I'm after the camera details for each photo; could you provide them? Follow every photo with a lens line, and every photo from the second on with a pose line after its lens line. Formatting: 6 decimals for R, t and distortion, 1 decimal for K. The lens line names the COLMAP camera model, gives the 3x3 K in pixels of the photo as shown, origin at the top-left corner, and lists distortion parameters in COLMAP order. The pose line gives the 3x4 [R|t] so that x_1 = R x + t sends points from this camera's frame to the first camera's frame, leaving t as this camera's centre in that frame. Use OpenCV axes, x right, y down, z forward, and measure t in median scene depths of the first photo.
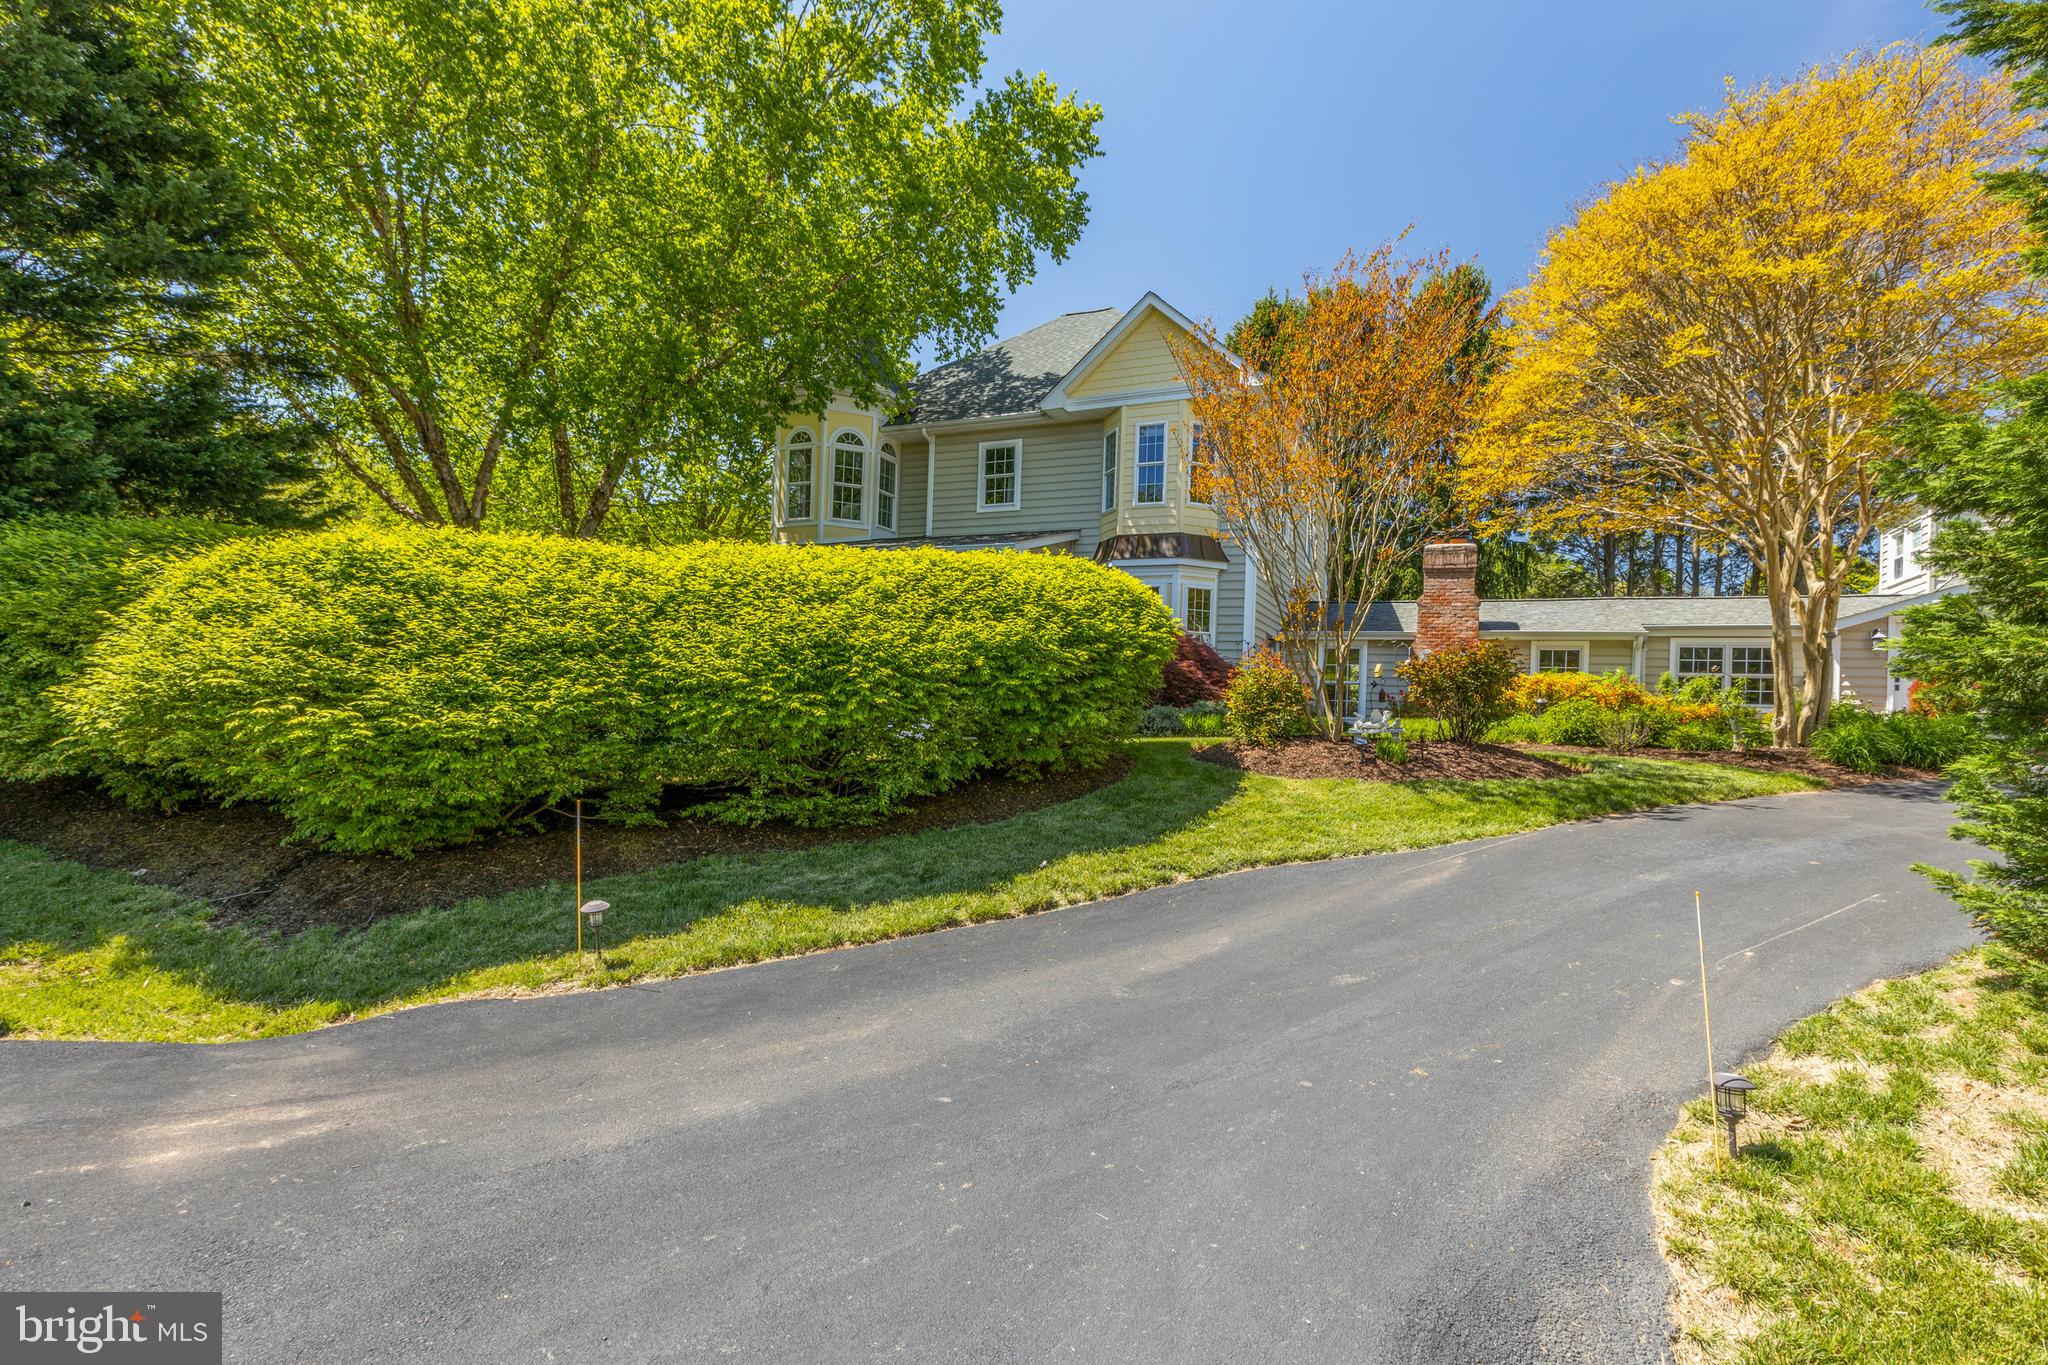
lens RADIAL K [[970.5, 0, 1056.4], [0, 970.5, 707.6], [0, 0, 1]] dist [0.002090, 0.000189]
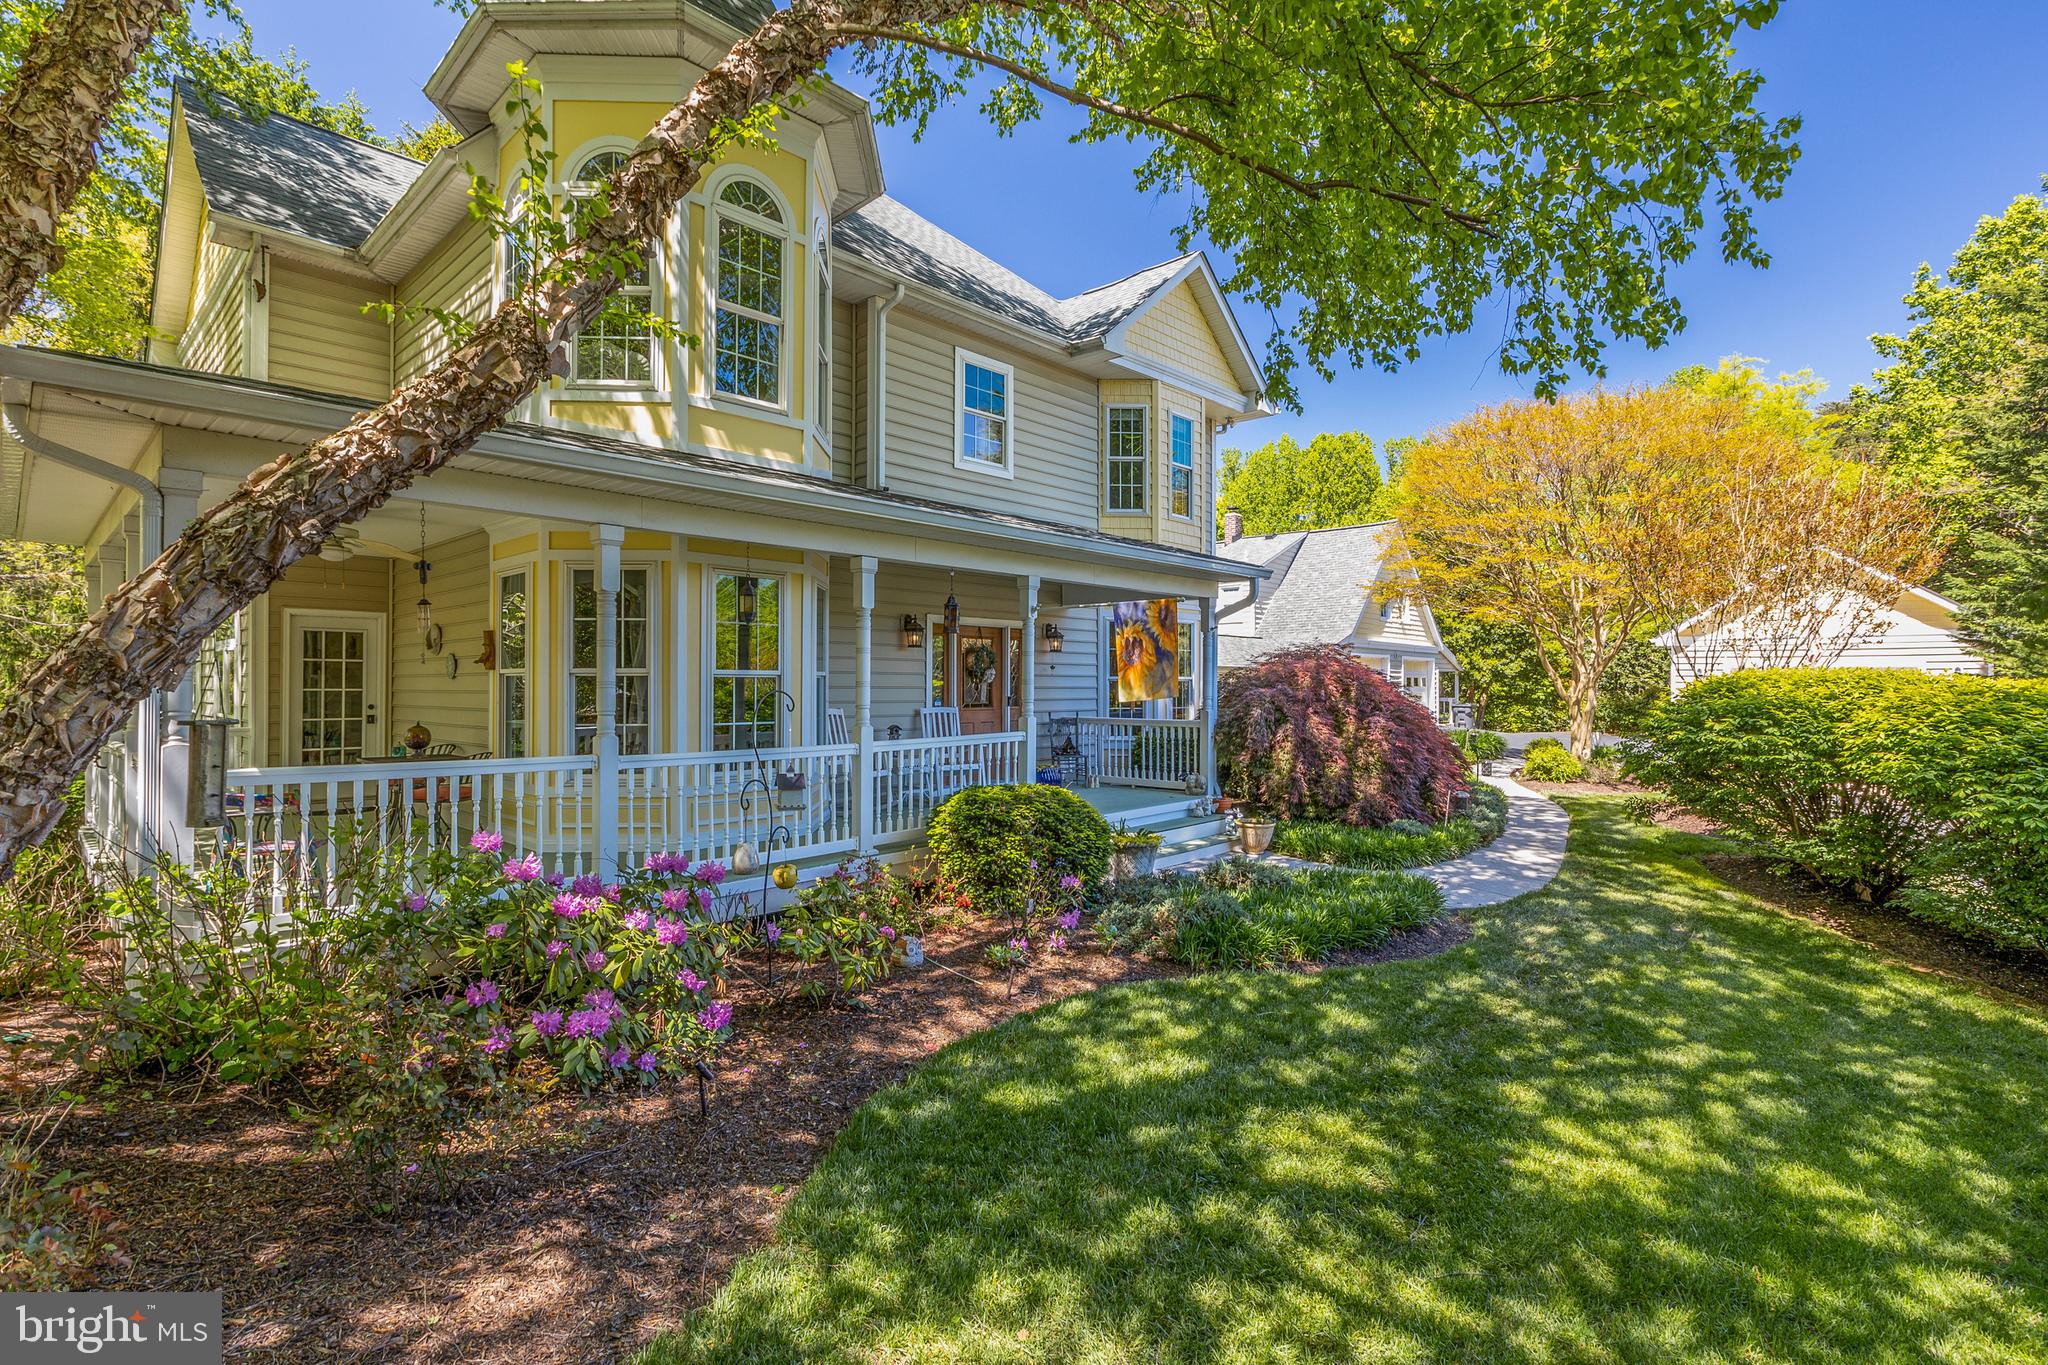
lens RADIAL K [[978.8, 0, 1076.7], [0, 978.8, 678.9], [0, 0, 1]] dist [0.002145, 0.000367]
pose [[0.298003, -0.032873, 0.953999, -0.692686], [-0.001182, 0.999393, 0.034806, -0.108863], [-0.954564, -0.011500, 0.297783, 0.853157]]
